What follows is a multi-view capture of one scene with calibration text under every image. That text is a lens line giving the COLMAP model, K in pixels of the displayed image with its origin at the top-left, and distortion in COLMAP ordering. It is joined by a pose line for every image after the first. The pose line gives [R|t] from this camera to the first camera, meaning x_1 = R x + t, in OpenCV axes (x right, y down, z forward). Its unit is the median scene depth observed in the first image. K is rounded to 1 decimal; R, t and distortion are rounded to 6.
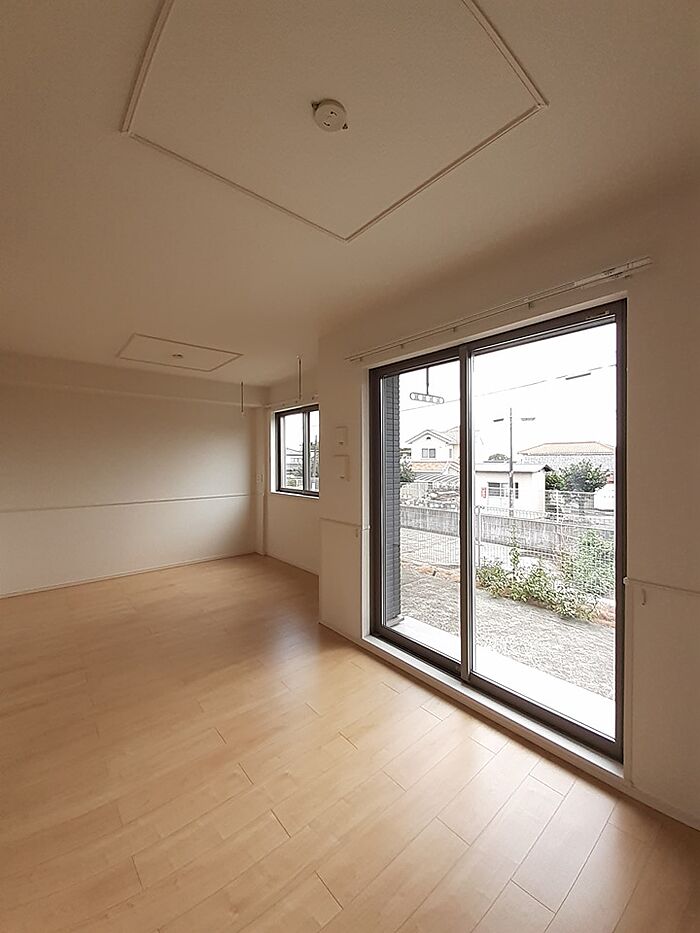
lens RADIAL K [[371.2, 0, 355.5], [0, 371.2, 458.4], [0, 0, 1]] dist [0.001959, 0.000021]
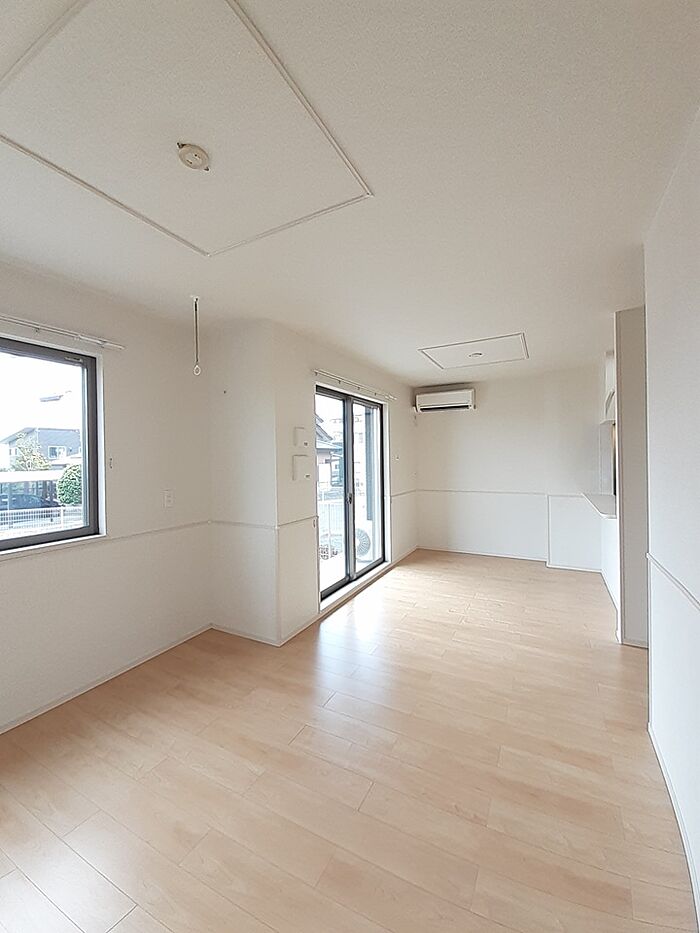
lens RADIAL K [[371.2, 0, 355.5], [0, 371.2, 458.4], [0, 0, 1]] dist [0.001959, 0.000021]
pose [[-0.362752, 0.008261, 0.931849, -0.319210], [0.022474, 0.999747, -0.000115, 0.001284], [-0.931615, 0.020900, -0.362846, 0.370269]]
